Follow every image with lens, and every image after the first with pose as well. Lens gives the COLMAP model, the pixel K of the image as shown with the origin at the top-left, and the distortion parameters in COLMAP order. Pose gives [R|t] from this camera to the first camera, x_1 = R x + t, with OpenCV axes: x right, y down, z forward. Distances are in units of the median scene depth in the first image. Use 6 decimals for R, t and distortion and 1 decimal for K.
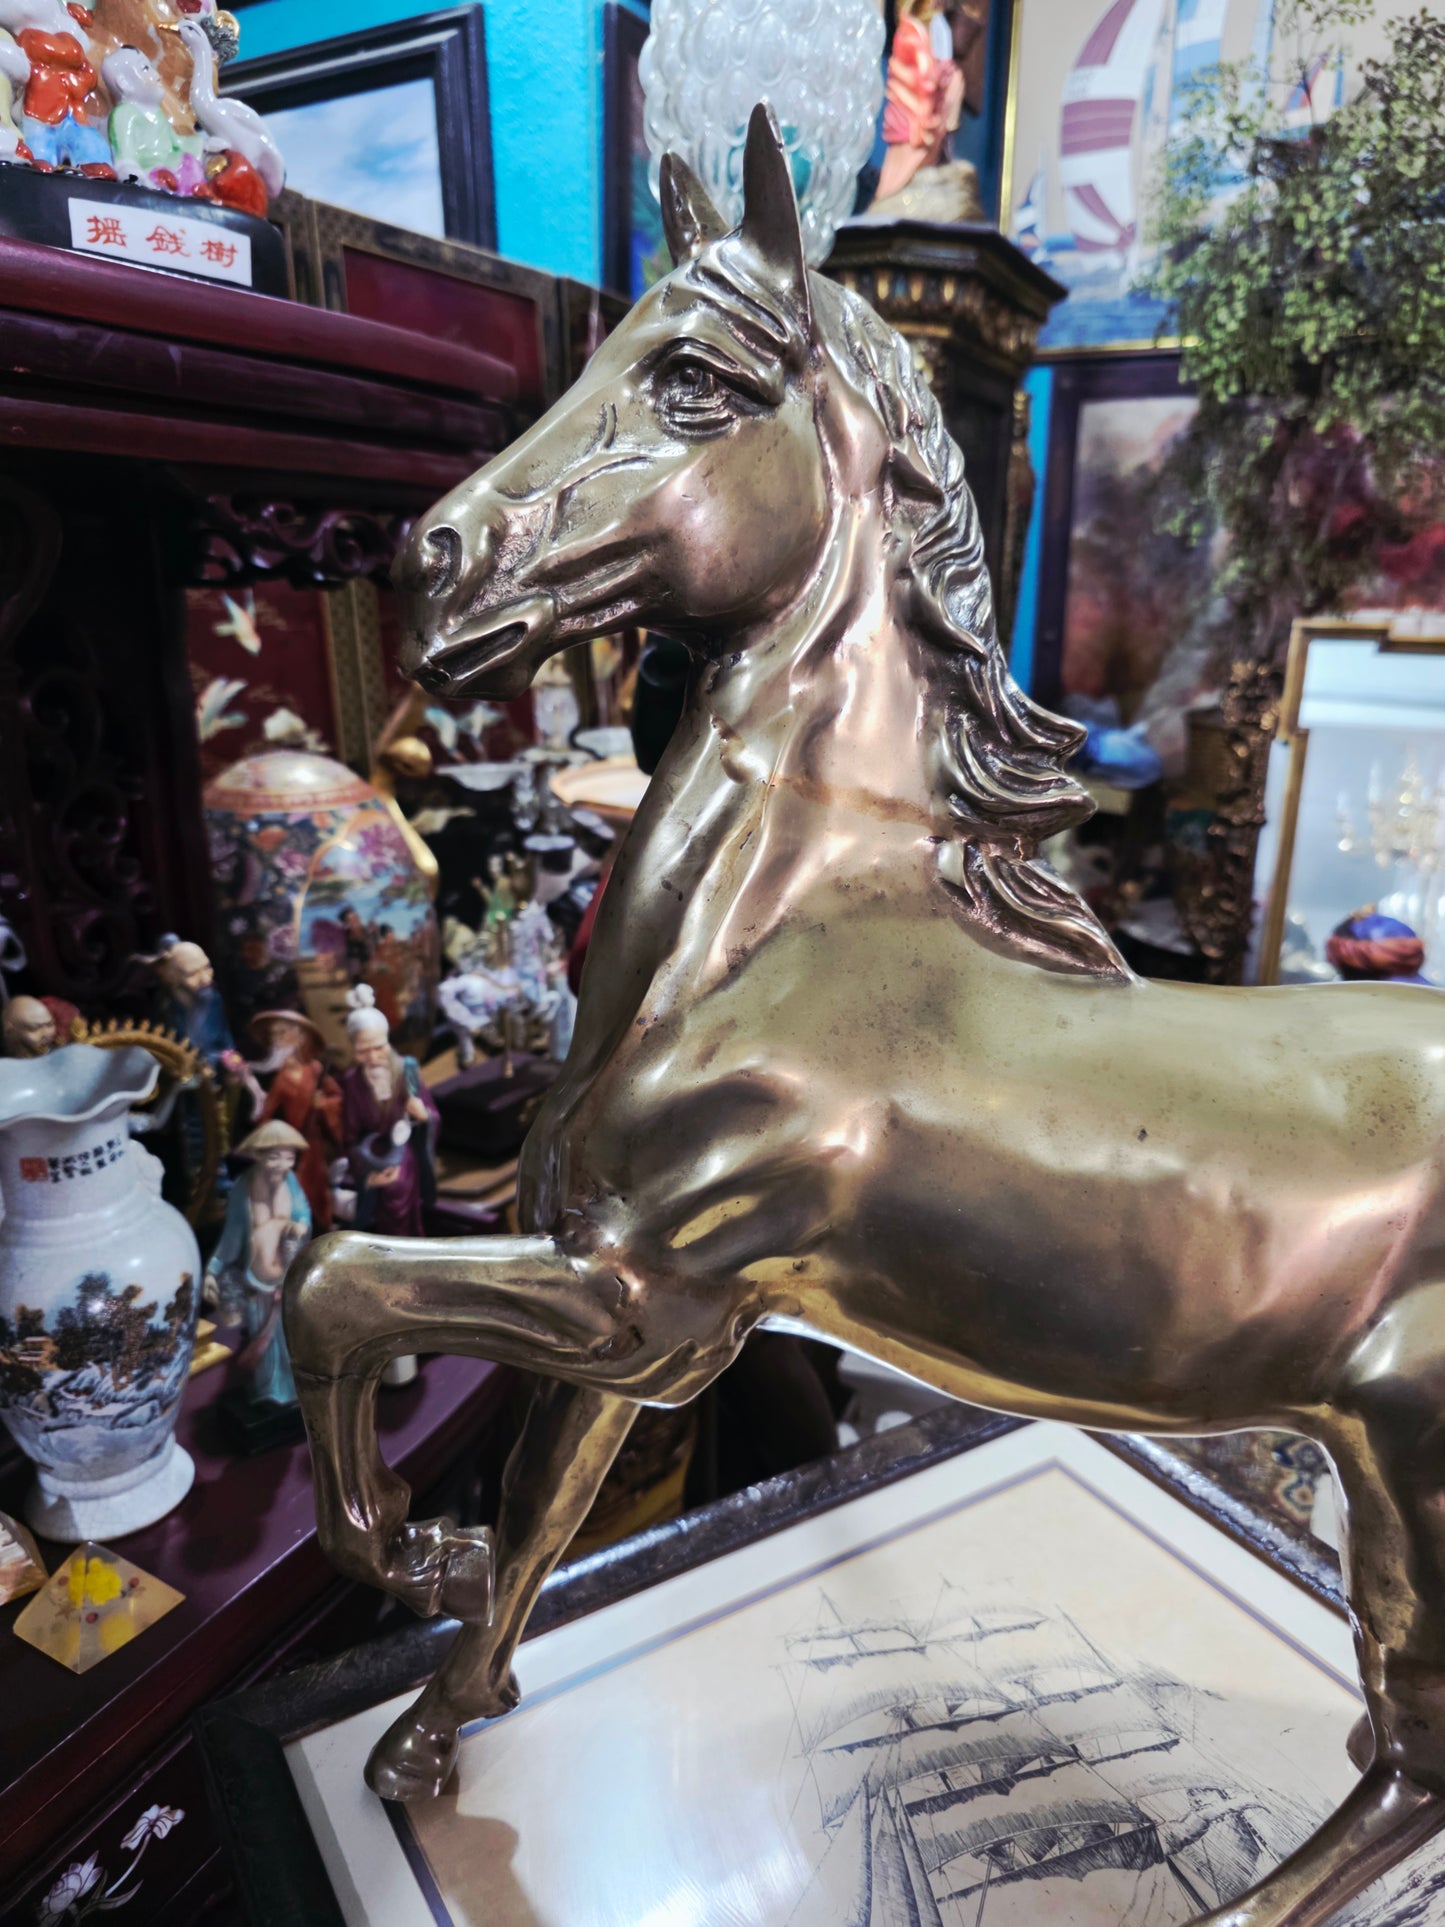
lens RADIAL K [[1326.6, 0, 726.5], [0, 1326.6, 967.9], [0, 0, 1]] dist [0.010120, -0.016835]
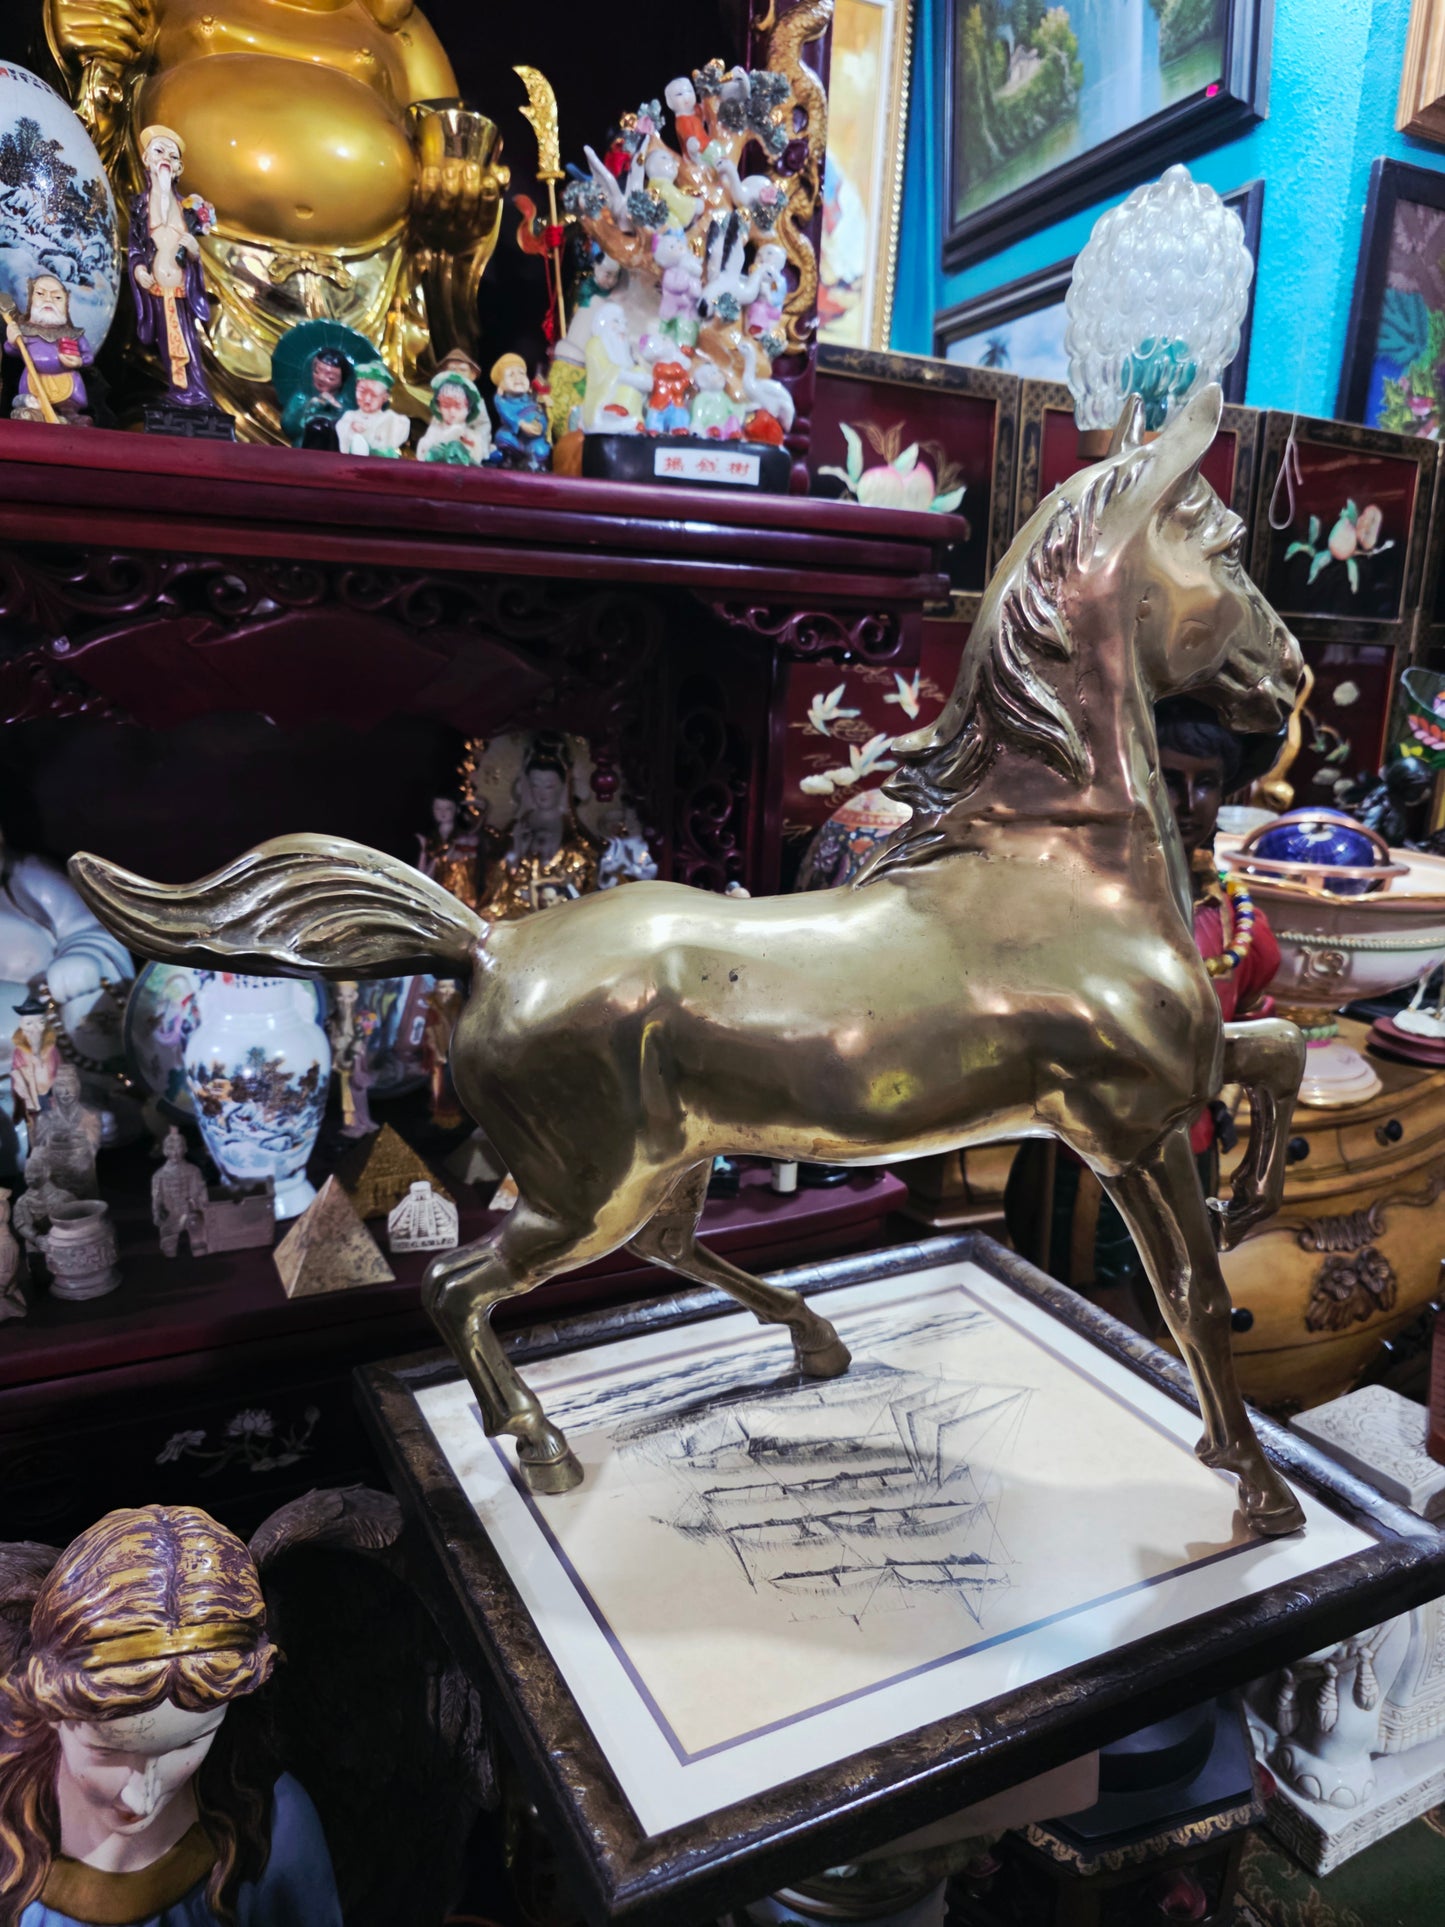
lens RADIAL K [[1311.7, 0, 738.0], [0, 1311.7, 969.0], [0, 0, 1]] dist [0.034138, -0.037105]
pose [[0.797009, 0.163246, -0.581488, 0.368425], [-0.202603, 0.979257, -0.002780, 0.059369], [0.568972, 0.120027, 0.813551, -0.172027]]
